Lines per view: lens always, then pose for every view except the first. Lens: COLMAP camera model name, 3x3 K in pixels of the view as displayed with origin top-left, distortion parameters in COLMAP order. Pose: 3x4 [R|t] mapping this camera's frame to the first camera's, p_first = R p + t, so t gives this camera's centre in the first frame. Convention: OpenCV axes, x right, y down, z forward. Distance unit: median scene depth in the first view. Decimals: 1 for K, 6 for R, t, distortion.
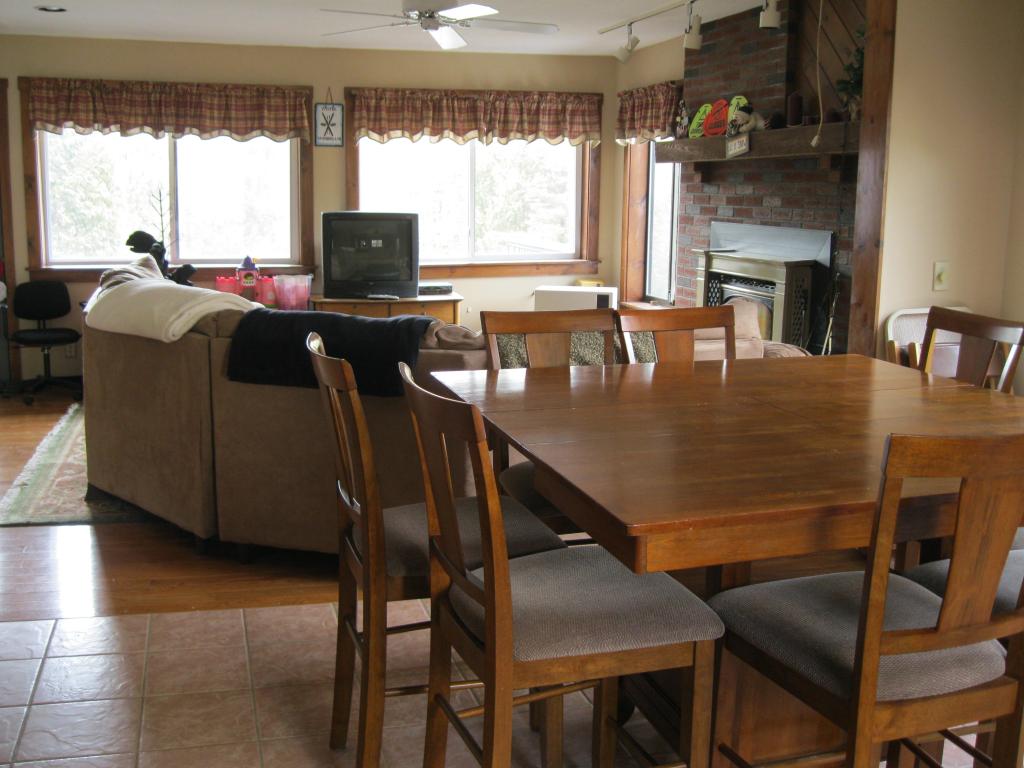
lens RADIAL K [[1038.3, 0, 504.6], [0, 1038.3, 369.0], [0, 0, 1]] dist [-0.113049, 0.035232]
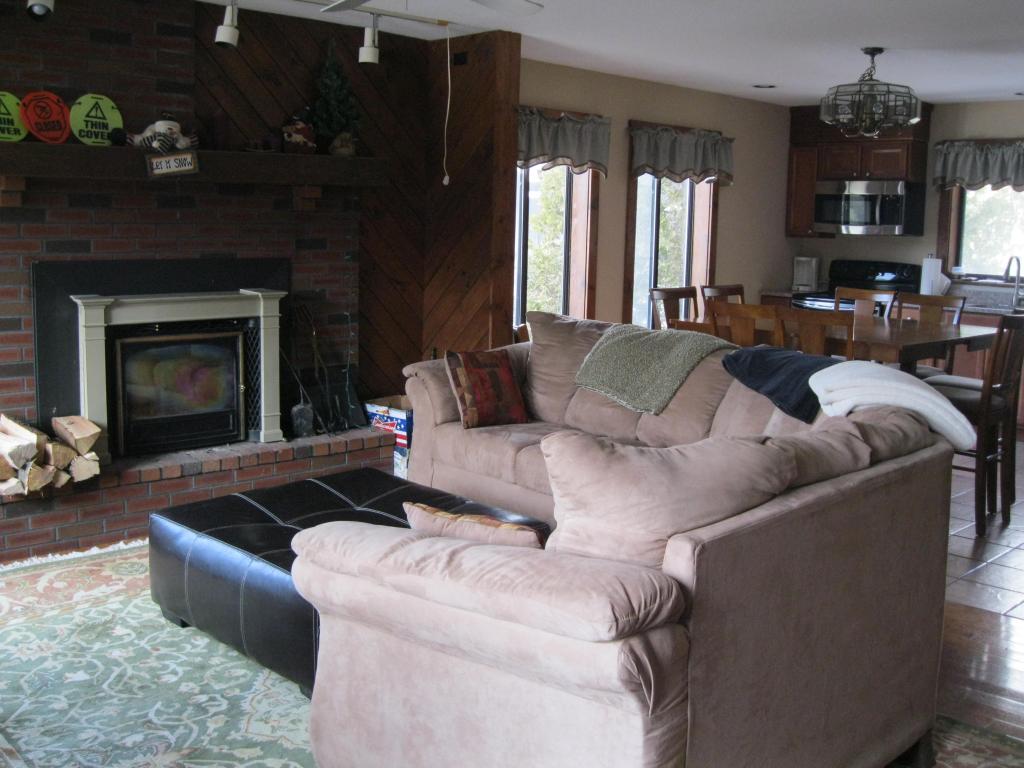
lens RADIAL K [[1035.7, 0, 490.8], [0, 1035.7, 371.1], [0, 0, 1]] dist [-0.127551, 0.052999]
pose [[-0.447886, -0.135218, 0.883807, -0.627800], [0.134278, 0.967113, 0.216012, -0.199715], [-0.883950, 0.215424, -0.414999, 1.152367]]
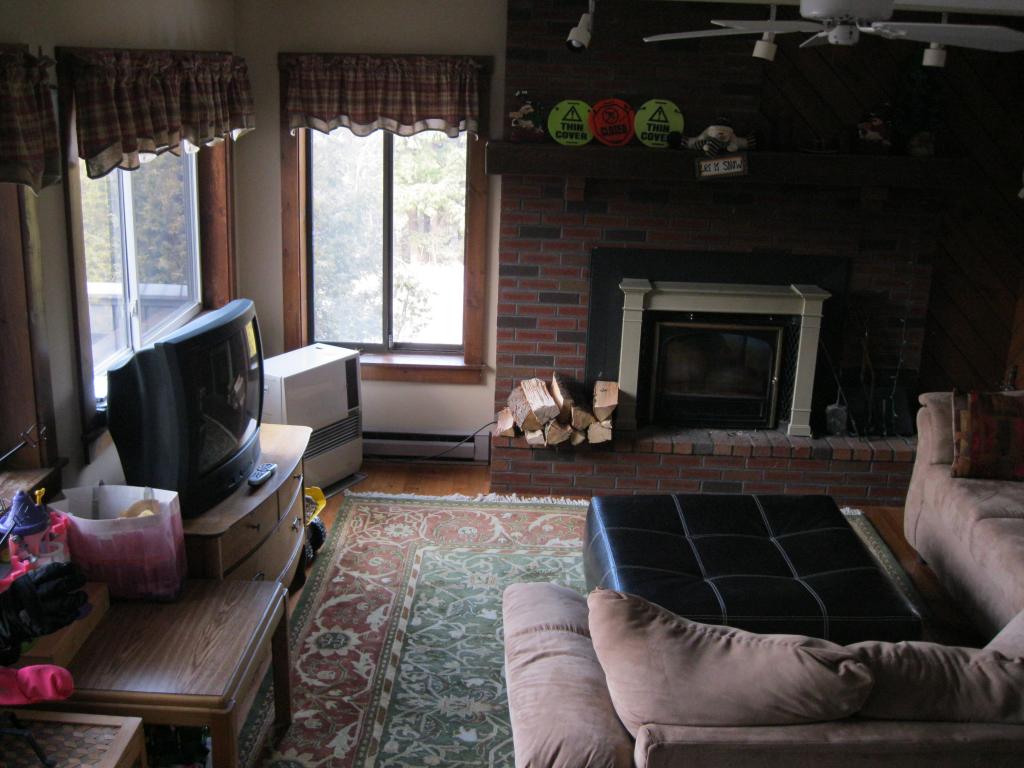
lens RADIAL K [[1038.3, 0, 504.6], [0, 1038.3, 369.0], [0, 0, 1]] dist [-0.113049, 0.035232]
pose [[0.303214, -0.248094, 0.920060, -0.671197], [0.137407, 0.966807, 0.215415, -0.265219], [-0.942964, 0.061106, 0.327239, 0.902357]]
